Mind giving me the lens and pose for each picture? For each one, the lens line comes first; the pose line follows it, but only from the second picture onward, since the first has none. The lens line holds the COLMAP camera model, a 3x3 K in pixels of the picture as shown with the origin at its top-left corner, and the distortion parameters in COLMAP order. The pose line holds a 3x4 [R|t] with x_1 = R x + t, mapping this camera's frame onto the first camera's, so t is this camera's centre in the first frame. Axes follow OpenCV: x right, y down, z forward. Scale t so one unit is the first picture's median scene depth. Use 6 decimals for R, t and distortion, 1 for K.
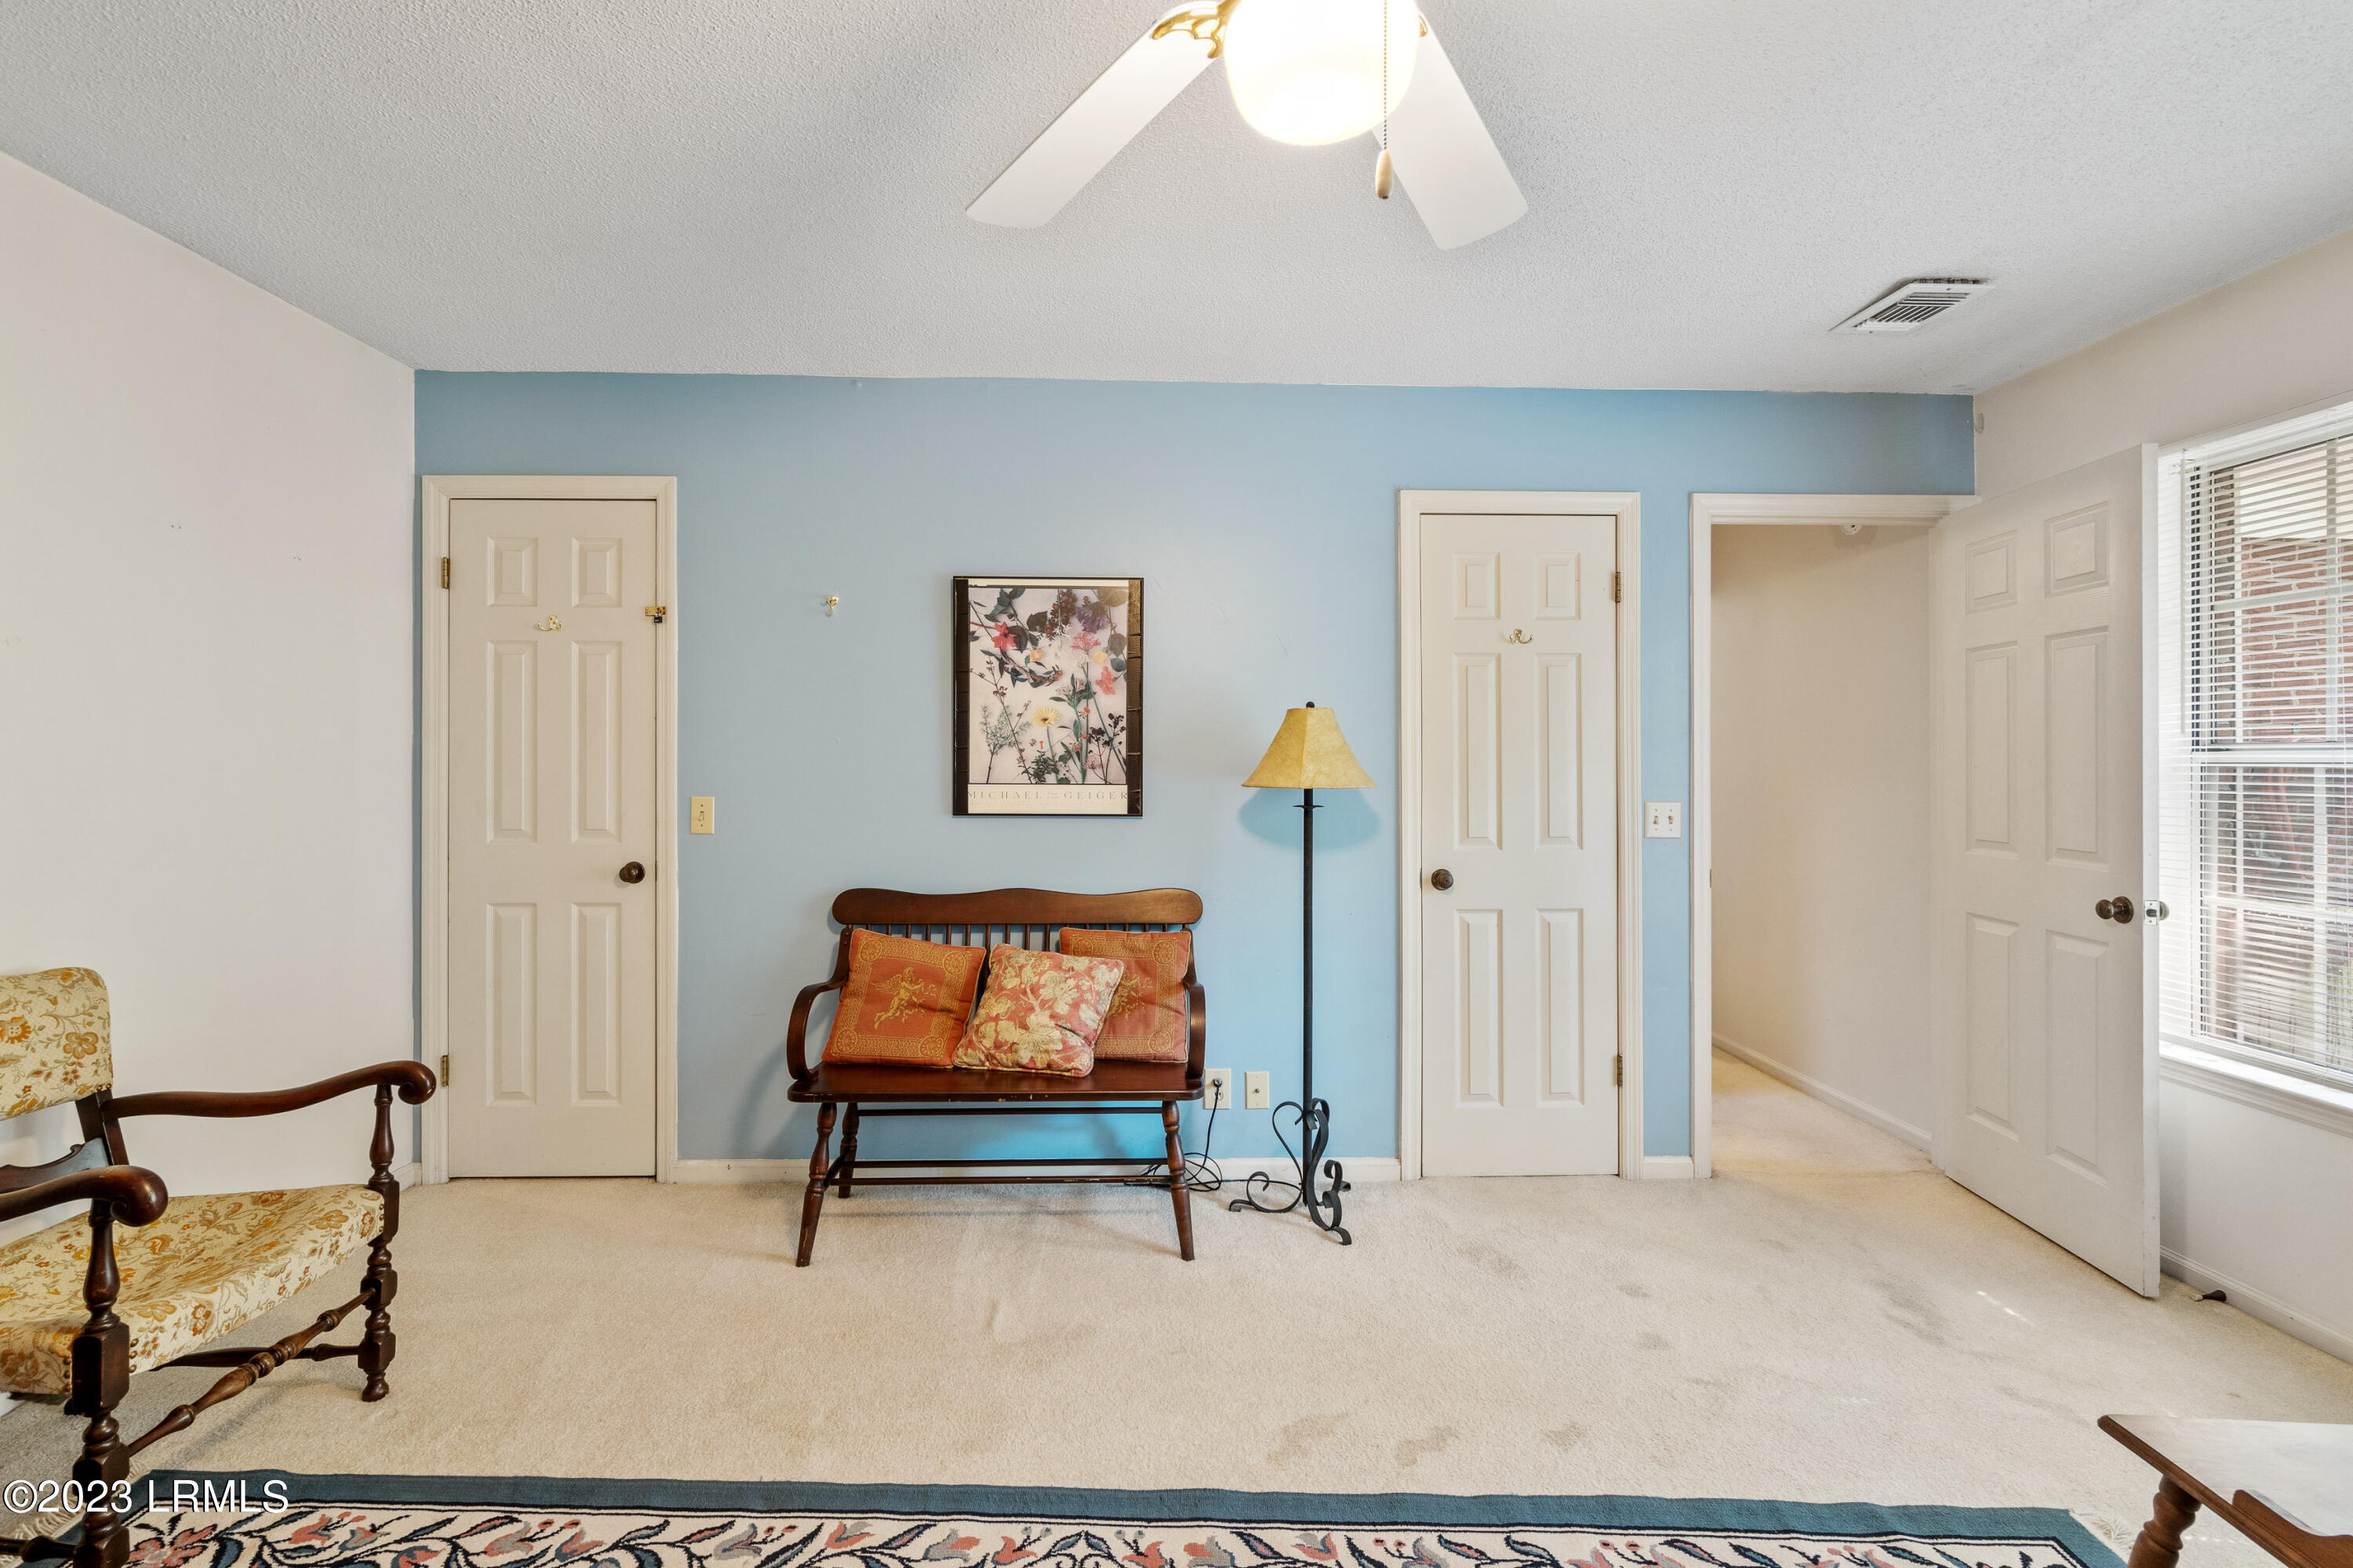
lens RADIAL K [[1067.6, 0, 1175.7], [0, 1067.6, 767.3], [0, 0, 1]] dist [-0.012444, 0.004831]
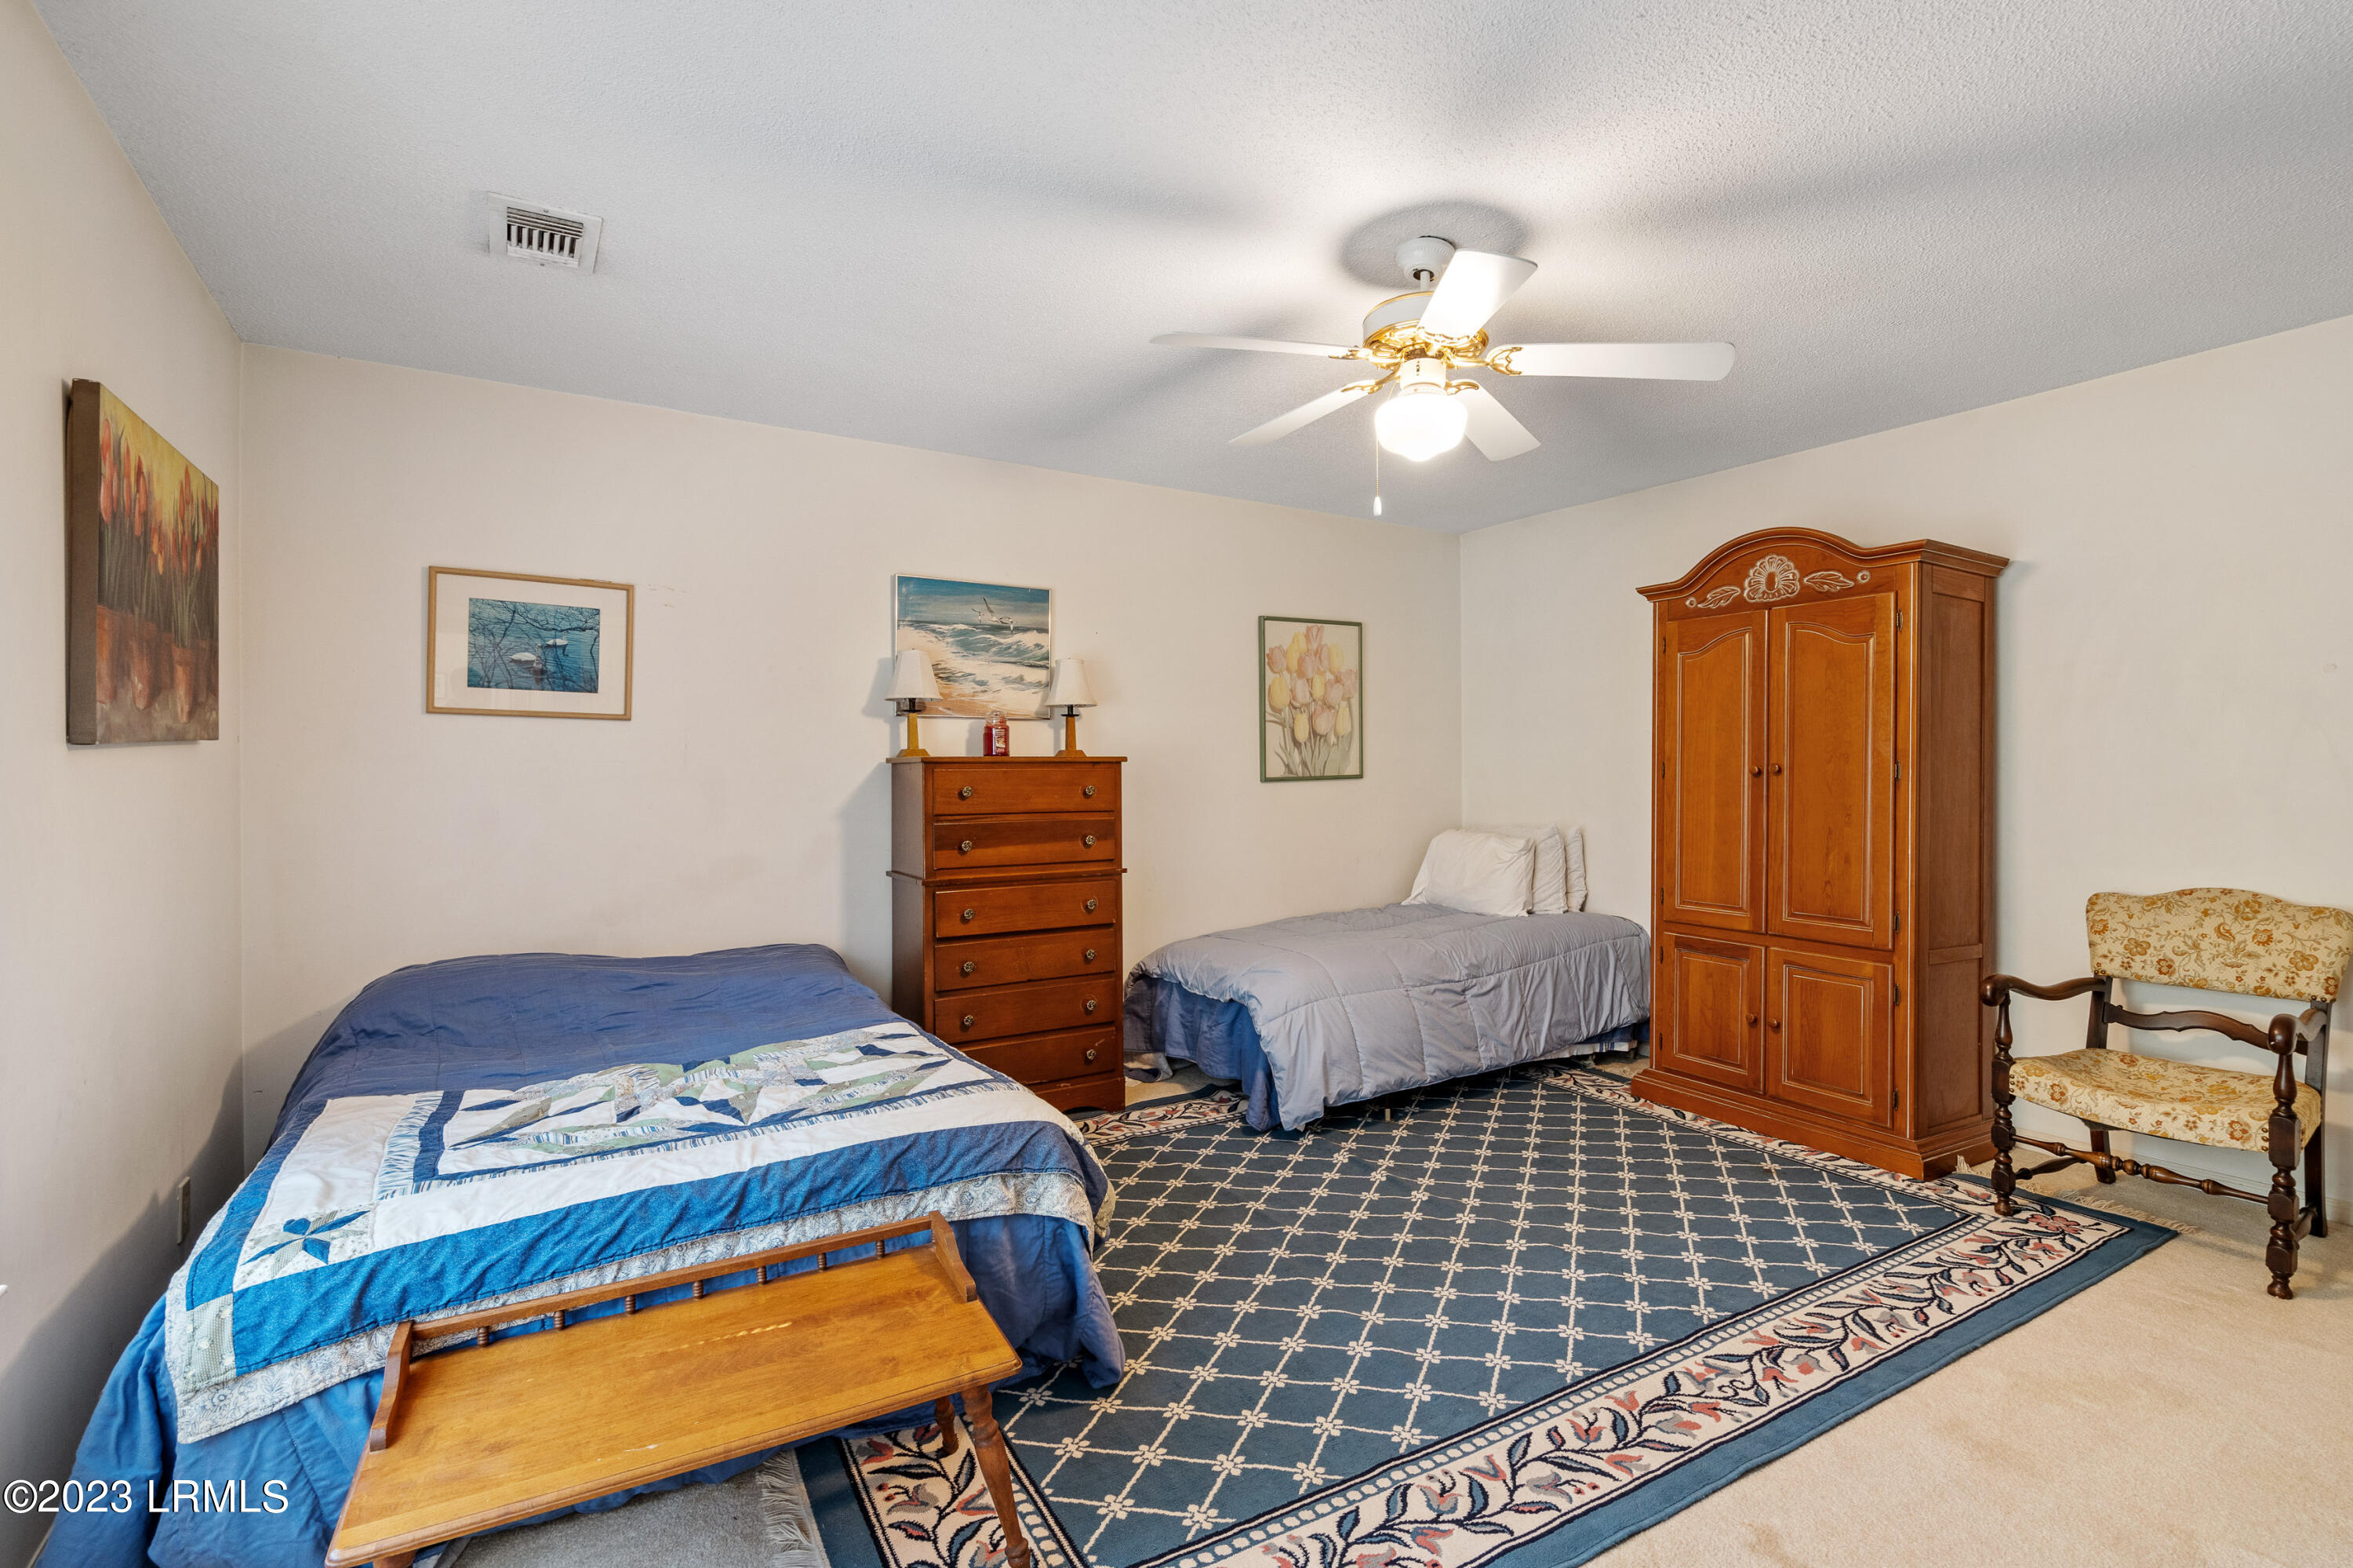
lens RADIAL K [[1067.6, 0, 1188.2], [0, 1067.6, 774.9], [0, 0, 1]] dist [-0.012444, 0.004831]
pose [[-0.853273, 0.001705, -0.521461, 1.056086], [-0.000770, 0.999989, 0.004531, 0.018294], [0.521463, 0.004268, -0.853263, 1.643219]]
